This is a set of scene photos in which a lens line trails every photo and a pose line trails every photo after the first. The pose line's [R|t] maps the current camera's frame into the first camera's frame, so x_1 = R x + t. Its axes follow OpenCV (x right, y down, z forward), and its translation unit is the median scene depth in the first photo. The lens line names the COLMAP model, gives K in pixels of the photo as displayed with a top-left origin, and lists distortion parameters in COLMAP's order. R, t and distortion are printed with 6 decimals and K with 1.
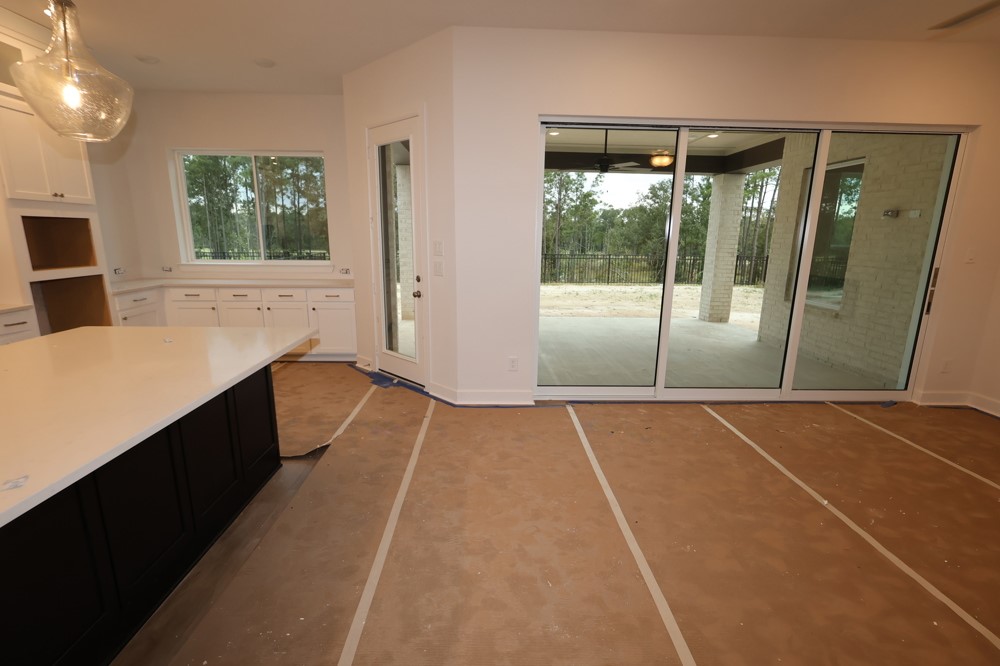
lens RADIAL K [[464.2, 0, 500.6], [0, 464.2, 335.0], [0, 0, 1]] dist [-0.002480, 0.000615]
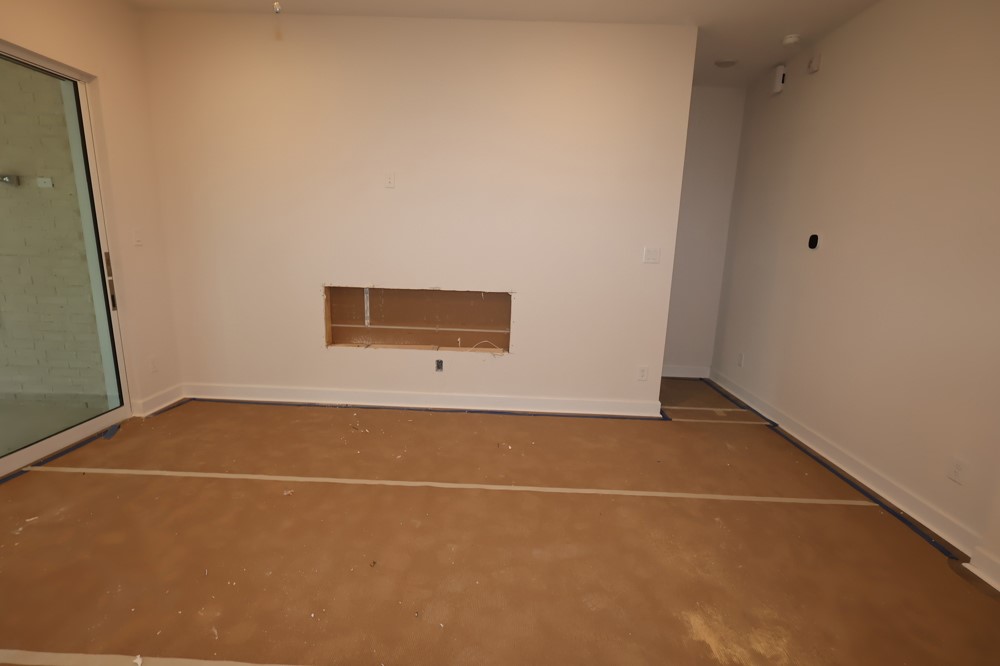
lens RADIAL K [[464.2, 0, 500.6], [0, 464.2, 335.0], [0, 0, 1]] dist [-0.002480, 0.000615]
pose [[0.050162, -0.217654, 0.974736, 0.117273], [0.184652, 0.961161, 0.205120, -0.033547], [-0.981523, 0.169698, 0.088404, 0.206757]]
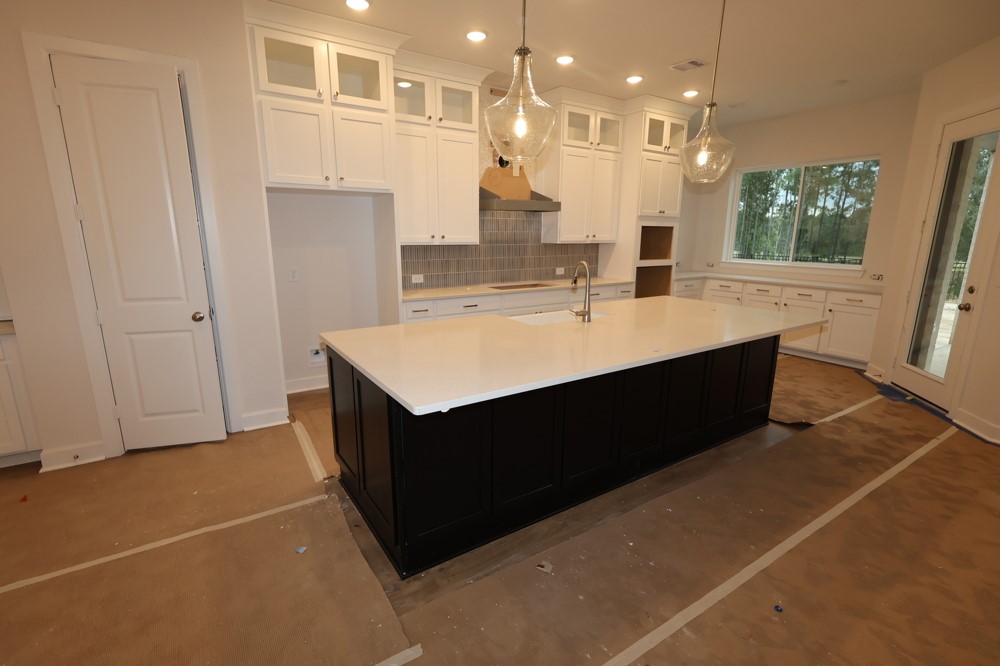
lens RADIAL K [[464.2, 0, 500.6], [0, 464.2, 335.0], [0, 0, 1]] dist [-0.002480, 0.000615]
pose [[0.525433, 0.179064, -0.831779, 0.080456], [-0.185141, 0.978240, 0.093641, 0.036484], [0.830448, 0.104794, 0.547152, -0.170324]]
